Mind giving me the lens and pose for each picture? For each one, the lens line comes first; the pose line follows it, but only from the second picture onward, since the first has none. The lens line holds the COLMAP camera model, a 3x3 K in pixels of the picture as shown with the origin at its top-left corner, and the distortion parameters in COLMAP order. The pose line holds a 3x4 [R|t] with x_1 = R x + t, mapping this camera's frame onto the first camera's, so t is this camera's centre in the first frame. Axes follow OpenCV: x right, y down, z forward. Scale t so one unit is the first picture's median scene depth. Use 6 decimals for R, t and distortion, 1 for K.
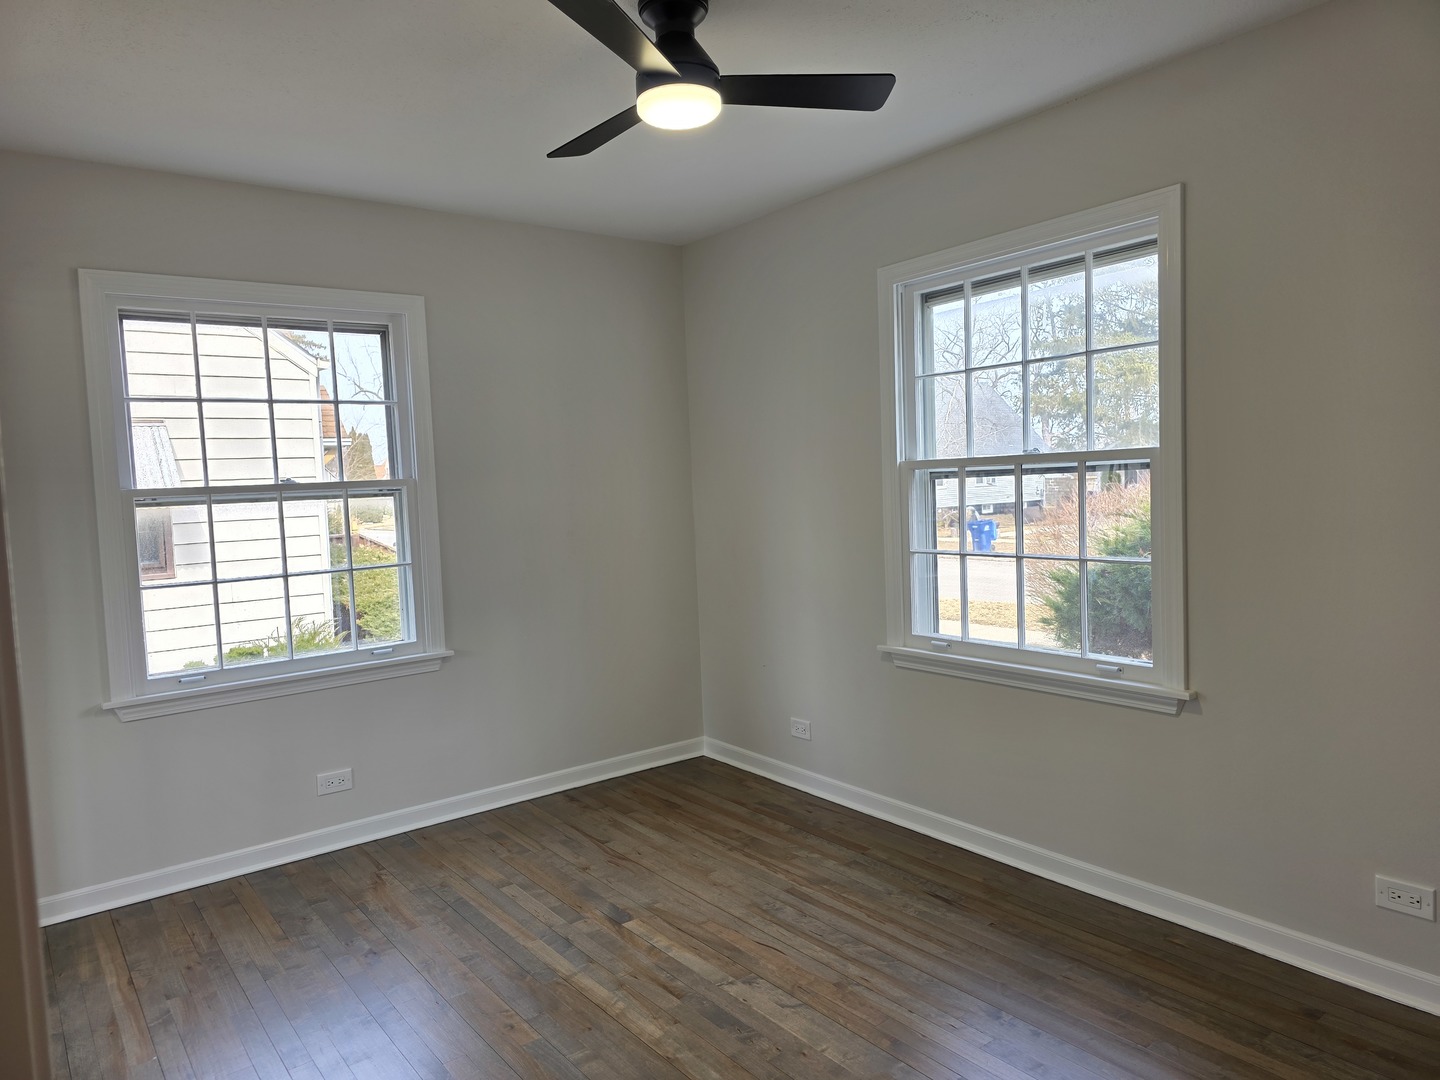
lens RADIAL K [[970.2, 0, 708.7], [0, 970.2, 543.1], [0, 0, 1]] dist [0.062366, -0.025660]
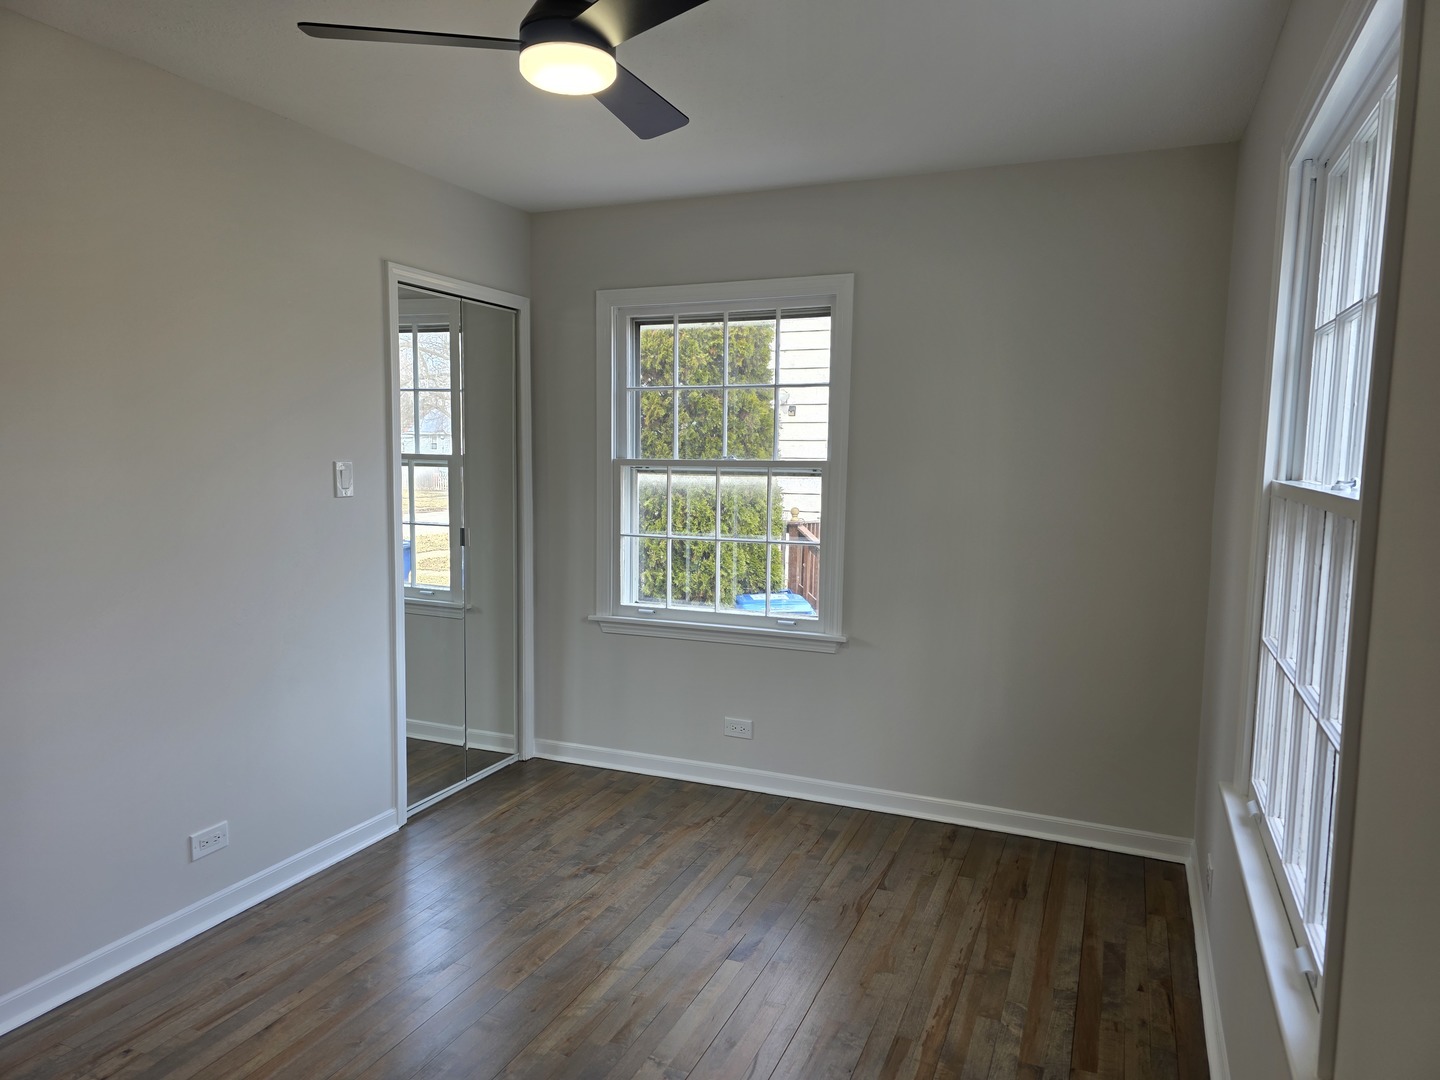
lens RADIAL K [[970.2, 0, 723.6], [0, 970.2, 547.2], [0, 0, 1]] dist [0.062366, -0.025660]
pose [[0.497335, 0.136213, -0.856799, 0.559592], [-0.086726, 0.990456, 0.107121, -0.082703], [0.863213, 0.021032, 0.504402, 0.446273]]
